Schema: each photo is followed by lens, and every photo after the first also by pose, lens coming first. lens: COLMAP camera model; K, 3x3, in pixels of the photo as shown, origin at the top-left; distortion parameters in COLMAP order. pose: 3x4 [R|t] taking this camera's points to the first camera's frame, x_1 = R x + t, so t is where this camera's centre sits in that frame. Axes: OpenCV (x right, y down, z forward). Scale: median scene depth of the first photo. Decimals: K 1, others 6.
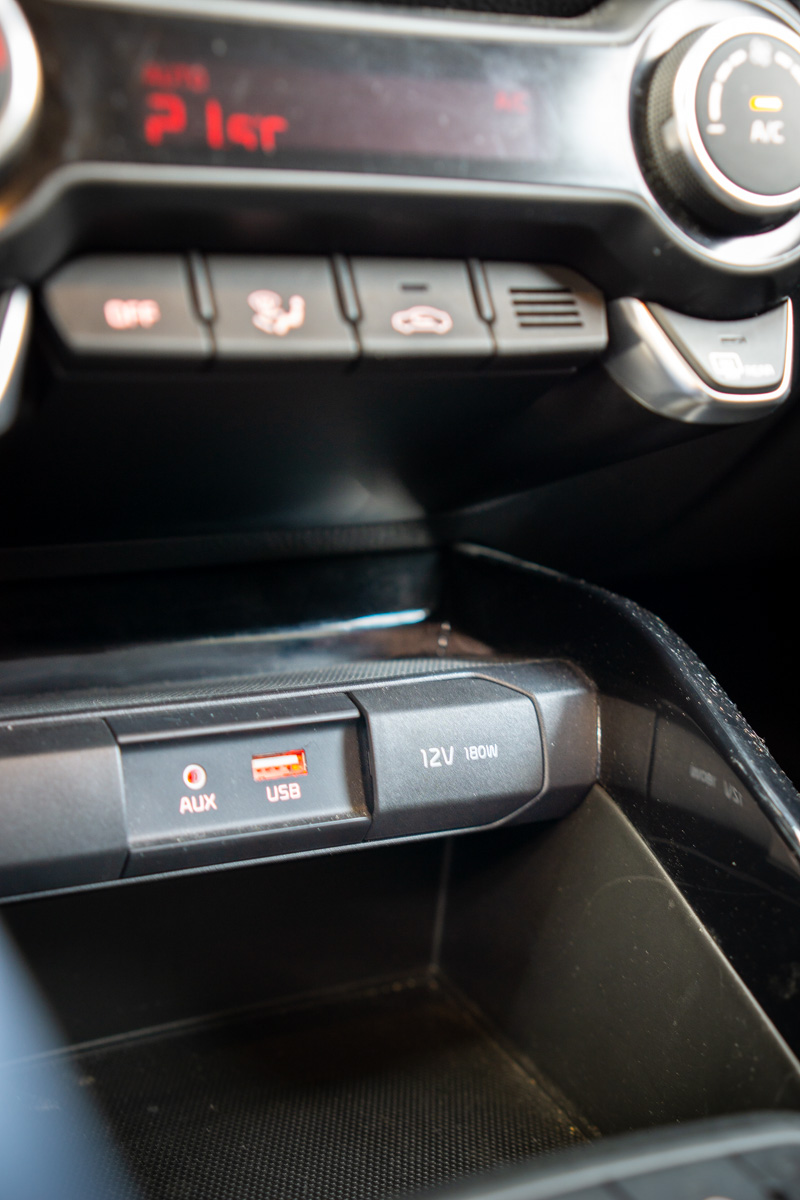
lens RADIAL K [[1715.4, 0, 400.0], [0, 1715.4, 600.0], [0, 0, 1]] dist [0.015637, 0.725765]
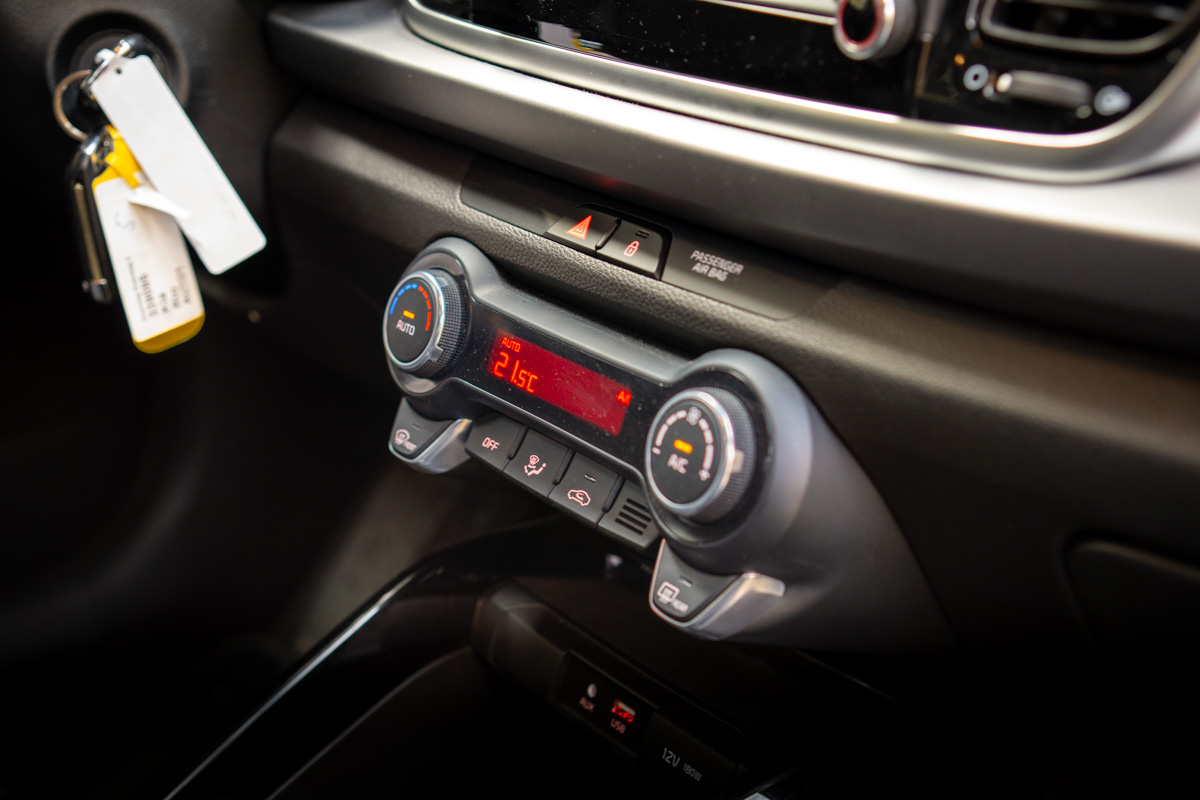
lens RADIAL K [[1704.9, 0, 599.3], [0, 1704.9, 390.1], [0, 0, 1]] dist [0.012710, 0.555055]
pose [[0.188561, 0.281683, -0.940797, 1.494725], [-0.260303, 0.938053, 0.228690, -0.611555], [0.946936, 0.201771, 0.250203, 0.494359]]
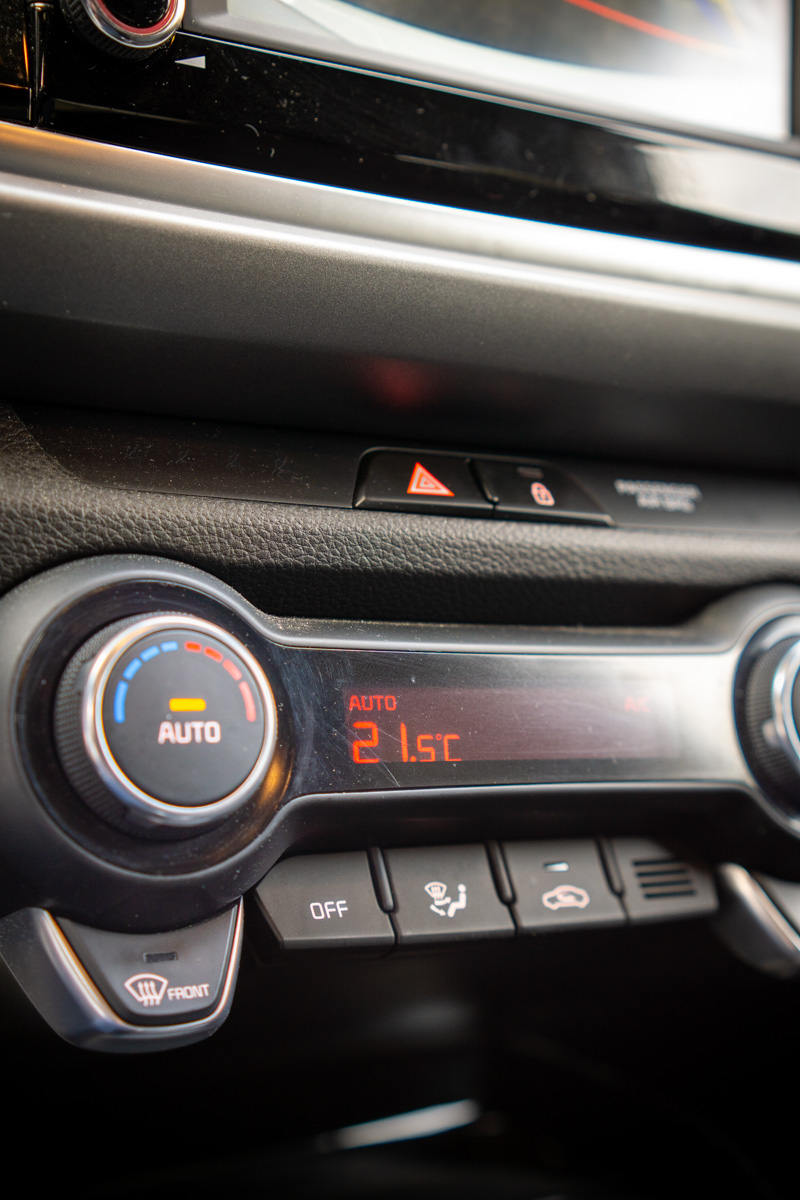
lens RADIAL K [[1715.4, 0, 400.0], [0, 1715.4, 600.0], [0, 0, 1]] dist [0.015637, 0.725765]
pose [[0.995526, 0.017148, 0.092923, -0.179755], [0.000974, 0.981480, -0.191563, -0.124918], [-0.094487, 0.190796, 0.977072, -0.100688]]
